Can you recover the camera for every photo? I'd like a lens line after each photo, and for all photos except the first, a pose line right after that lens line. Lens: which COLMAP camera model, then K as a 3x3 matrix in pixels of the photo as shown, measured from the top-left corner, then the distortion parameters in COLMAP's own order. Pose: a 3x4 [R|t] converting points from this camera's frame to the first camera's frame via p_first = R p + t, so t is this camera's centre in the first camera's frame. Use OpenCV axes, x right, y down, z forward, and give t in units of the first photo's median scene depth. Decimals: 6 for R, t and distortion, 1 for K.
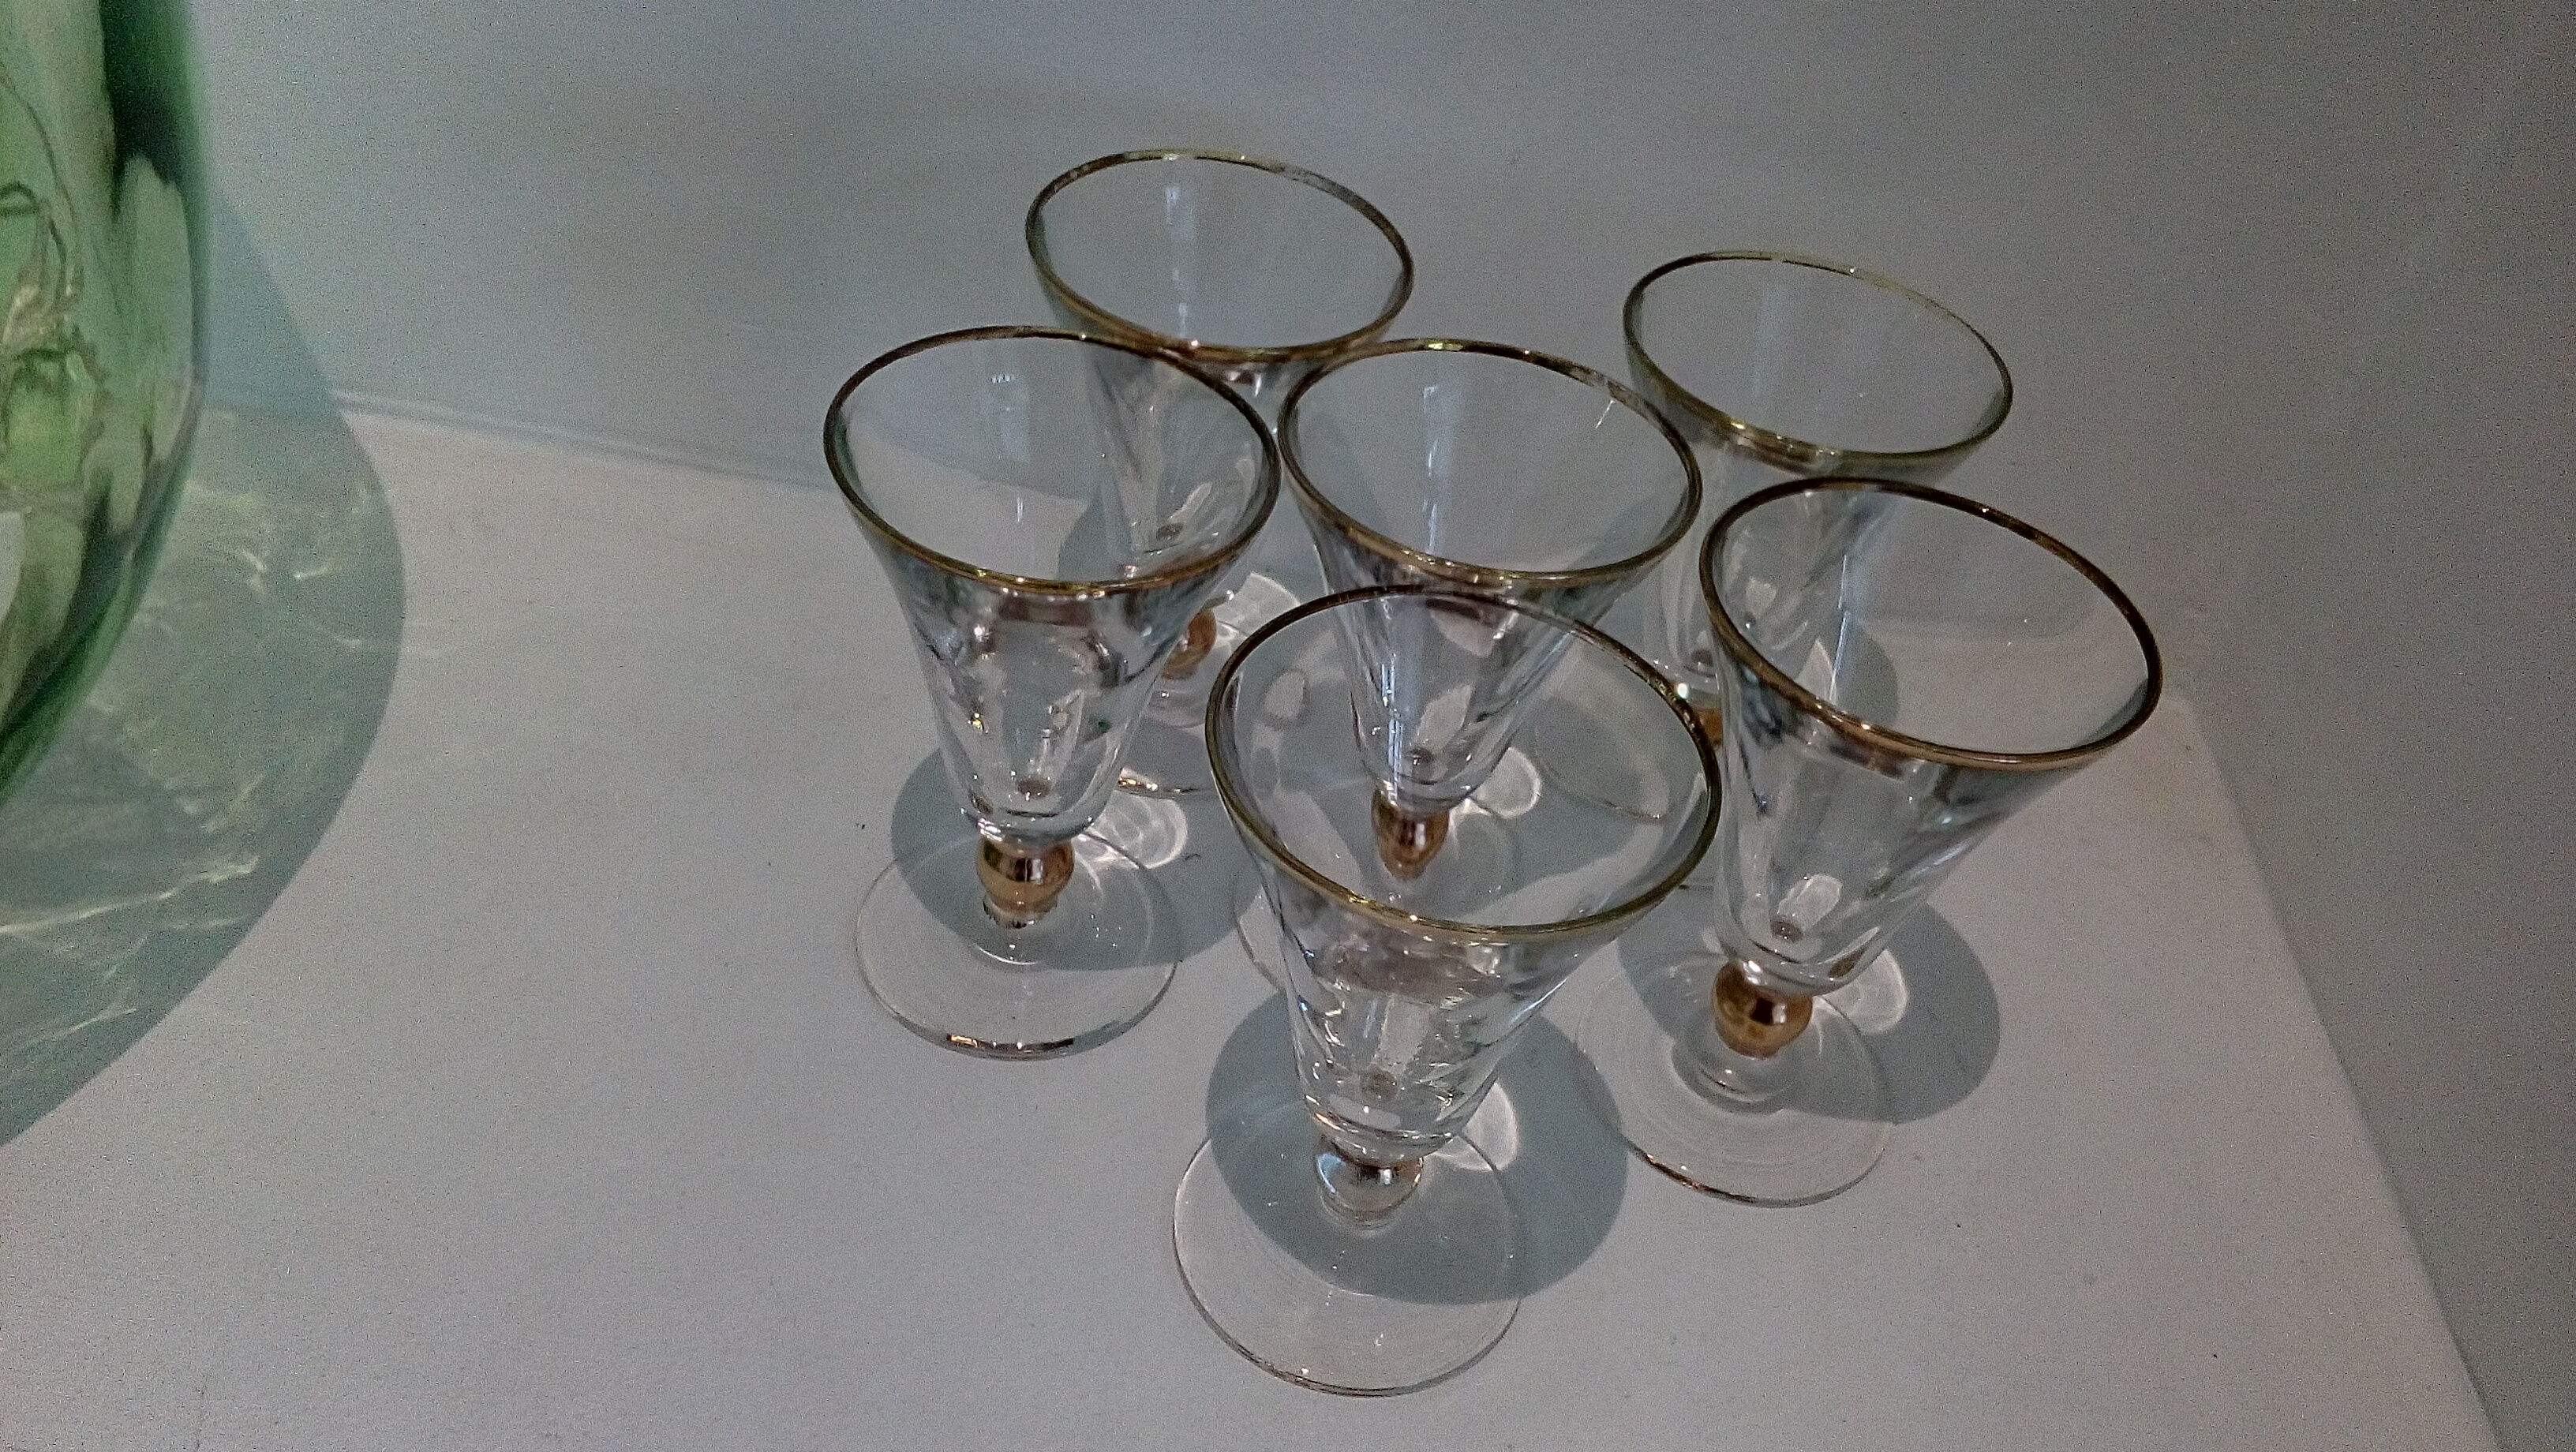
lens RADIAL K [[2083.4, 0, 1295.7], [0, 2083.4, 726.4], [0, 0, 1]] dist [0.053808, -0.085719]
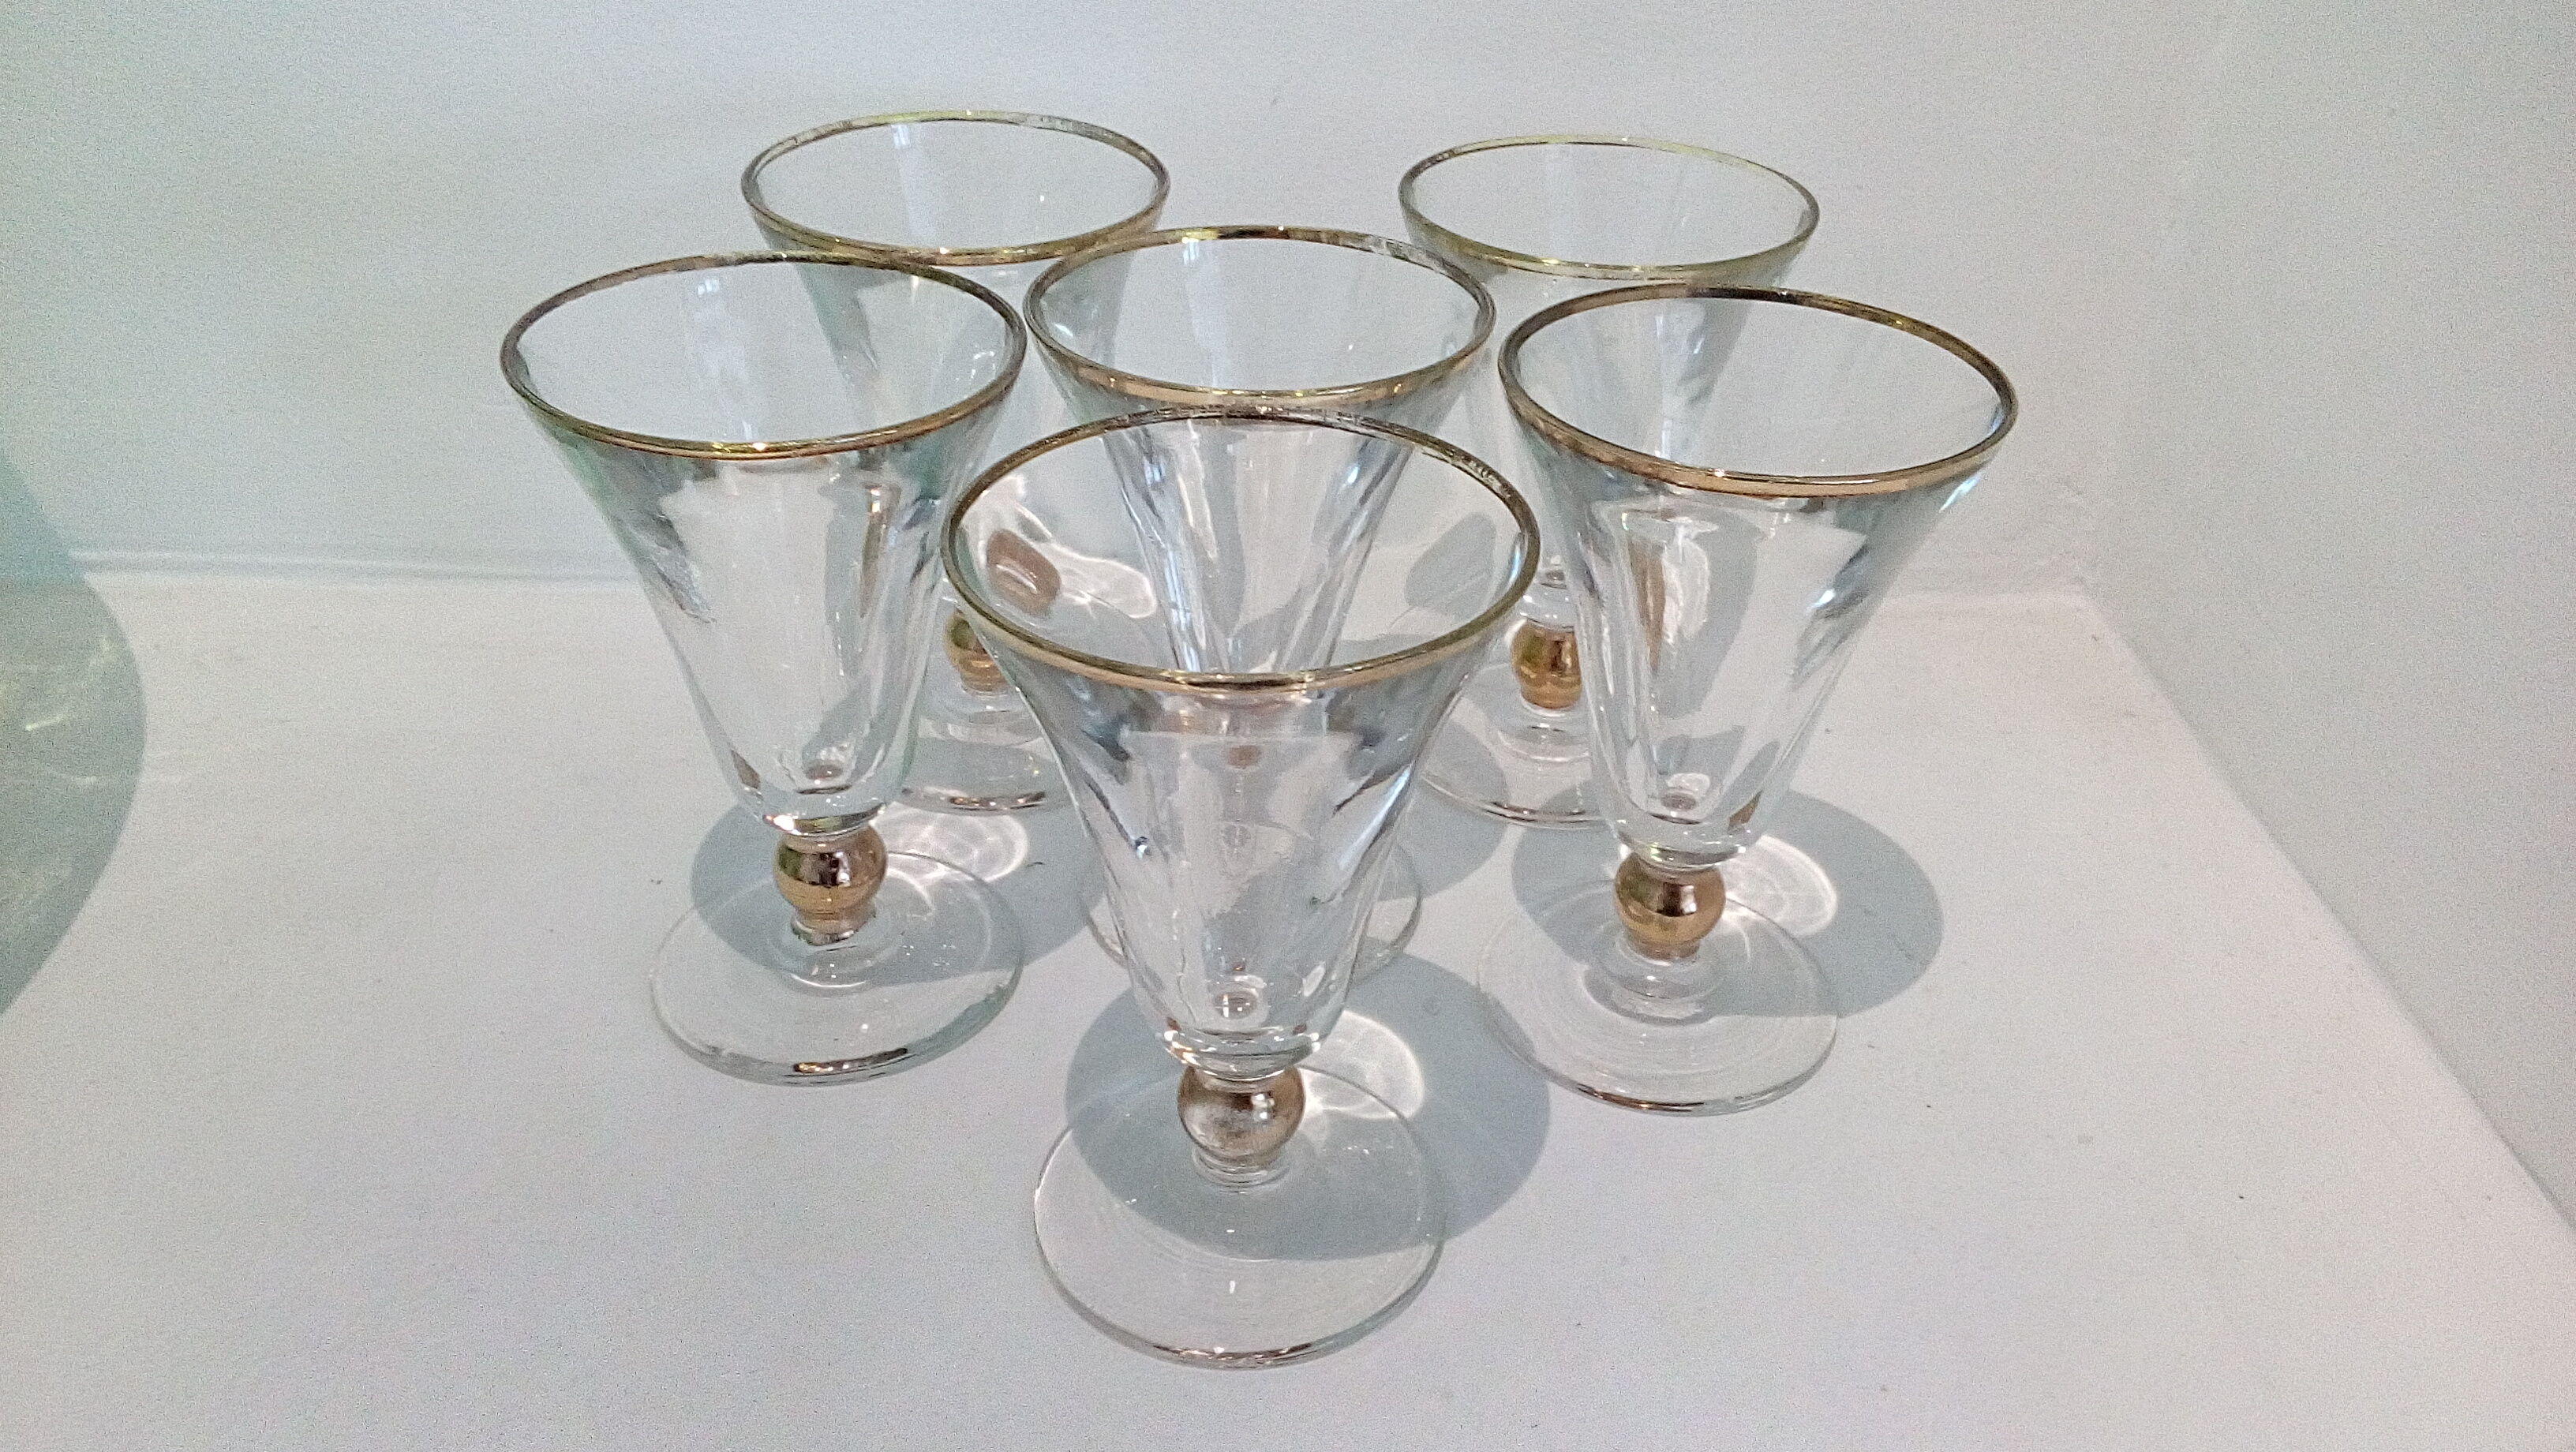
lens RADIAL K [[2083.4, 0, 1302.9], [0, 2083.4, 729.9], [0, 0, 1]] dist [0.053808, -0.085719]
pose [[0.988603, -0.146486, 0.034724, 0.046438], [0.149794, 0.980162, -0.129785, 0.153196], [-0.015023, 0.133507, 0.990934, 0.104676]]
